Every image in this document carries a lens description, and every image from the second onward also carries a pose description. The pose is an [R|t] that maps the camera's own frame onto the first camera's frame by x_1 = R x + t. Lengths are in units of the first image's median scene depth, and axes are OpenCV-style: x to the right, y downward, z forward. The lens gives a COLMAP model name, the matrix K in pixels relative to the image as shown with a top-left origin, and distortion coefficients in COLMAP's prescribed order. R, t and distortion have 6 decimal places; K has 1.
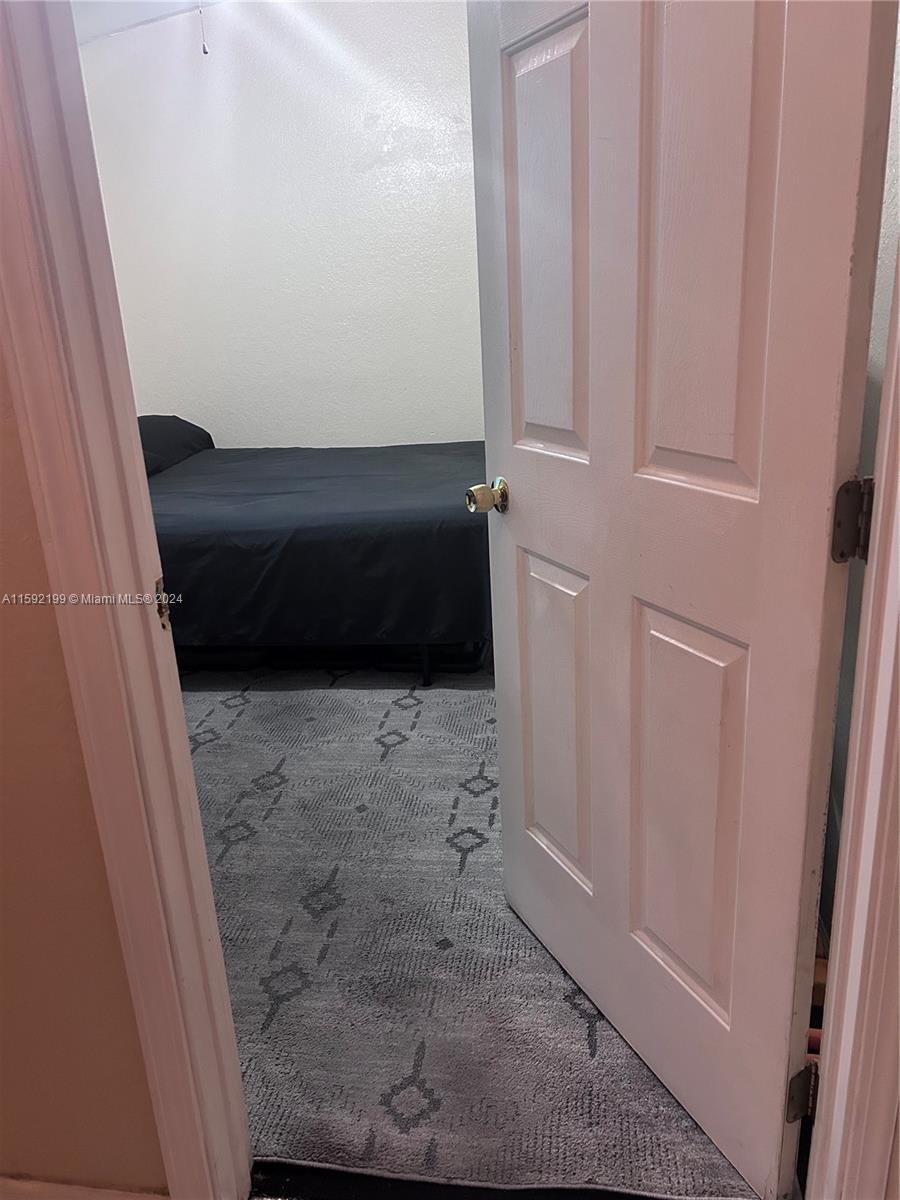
lens RADIAL K [[897.1, 0, 458.3], [0, 897.1, 584.6], [0, 0, 1]] dist [0.113880, -0.139377]
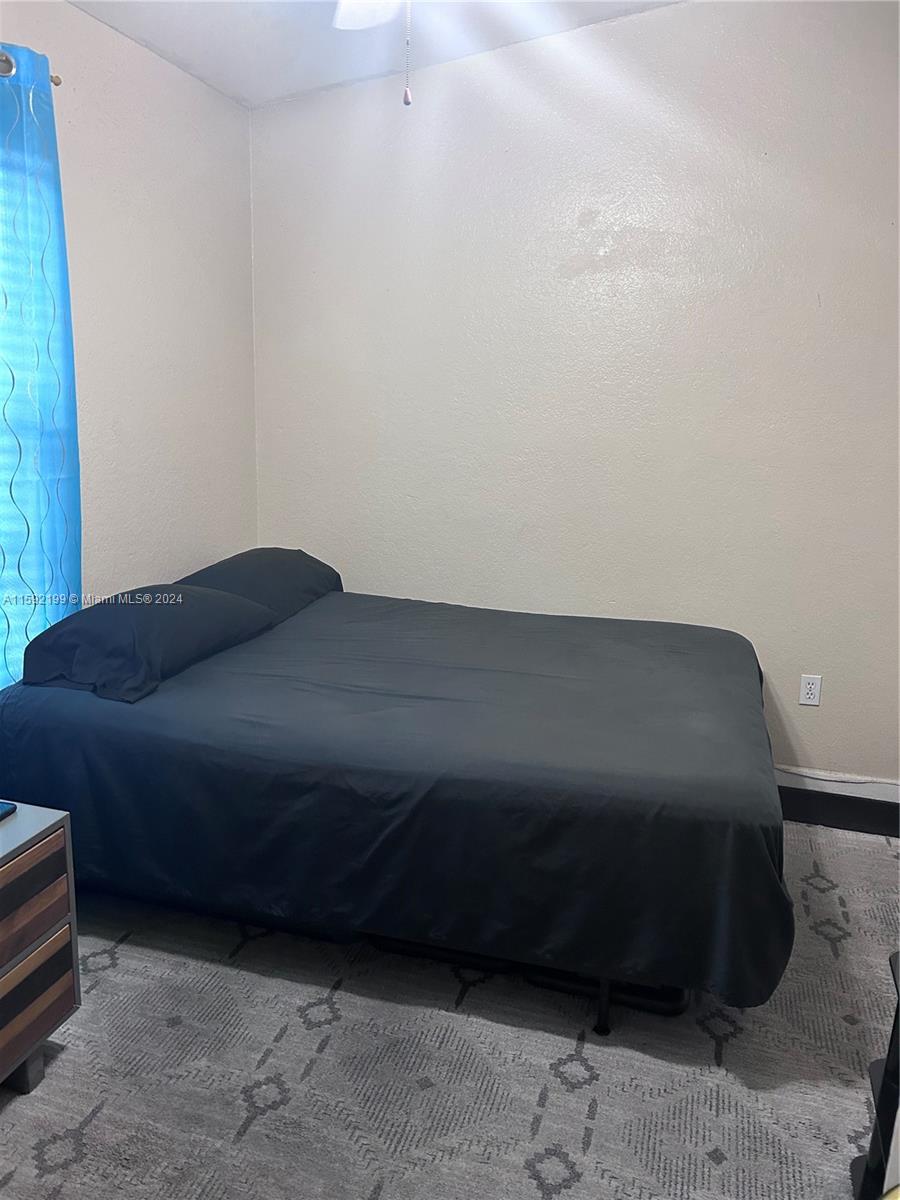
lens RADIAL K [[907.3, 0, 450.0], [0, 907.3, 600.0], [0, 0, 1]] dist [0.041852, -0.007824]
pose [[0.984374, 0.114307, -0.133949, -0.094908], [-0.124272, 0.989878, -0.068538, -0.147768], [0.124759, 0.084113, 0.988615, 0.310611]]
